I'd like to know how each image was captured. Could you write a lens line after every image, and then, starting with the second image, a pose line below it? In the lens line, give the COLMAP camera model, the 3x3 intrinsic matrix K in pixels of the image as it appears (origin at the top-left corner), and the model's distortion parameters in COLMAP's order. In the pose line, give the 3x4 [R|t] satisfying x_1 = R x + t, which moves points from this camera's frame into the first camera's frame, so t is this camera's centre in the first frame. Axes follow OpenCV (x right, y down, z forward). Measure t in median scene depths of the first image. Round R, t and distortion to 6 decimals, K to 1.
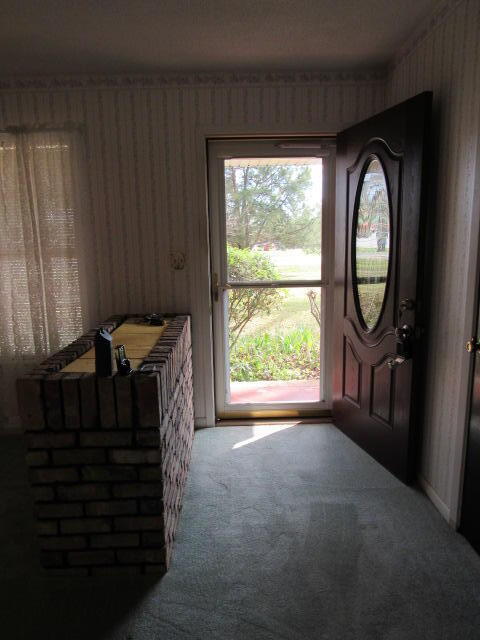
lens RADIAL K [[455.4, 0, 242.1], [0, 455.4, 320.4], [0, 0, 1]] dist [-0.018810, 0.002560]
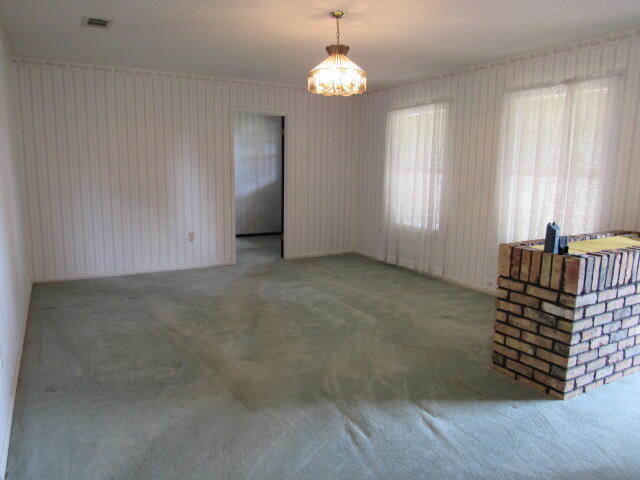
lens RADIAL K [[455.4, 0, 317.1], [0, 455.4, 238.4], [0, 0, 1]] dist [-0.018810, 0.002560]
pose [[0.478567, 0.172002, -0.861039, 0.610083], [-0.178318, 0.979229, 0.096502, 0.064784], [0.859753, 0.107356, 0.499298, -0.428011]]
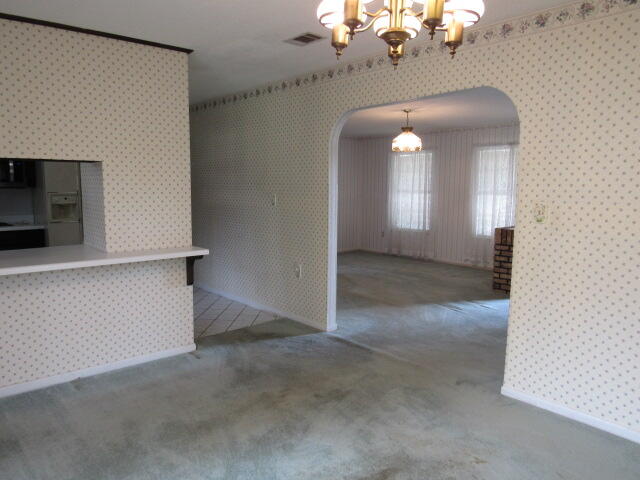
lens RADIAL K [[455.4, 0, 321.7], [0, 455.4, 240.7], [0, 0, 1]] dist [-0.018810, 0.002560]
pose [[0.656890, 0.124076, -0.743707, 1.177151], [-0.159573, 0.986901, 0.023703, 0.337960], [0.736907, 0.103105, 0.668085, -2.201017]]
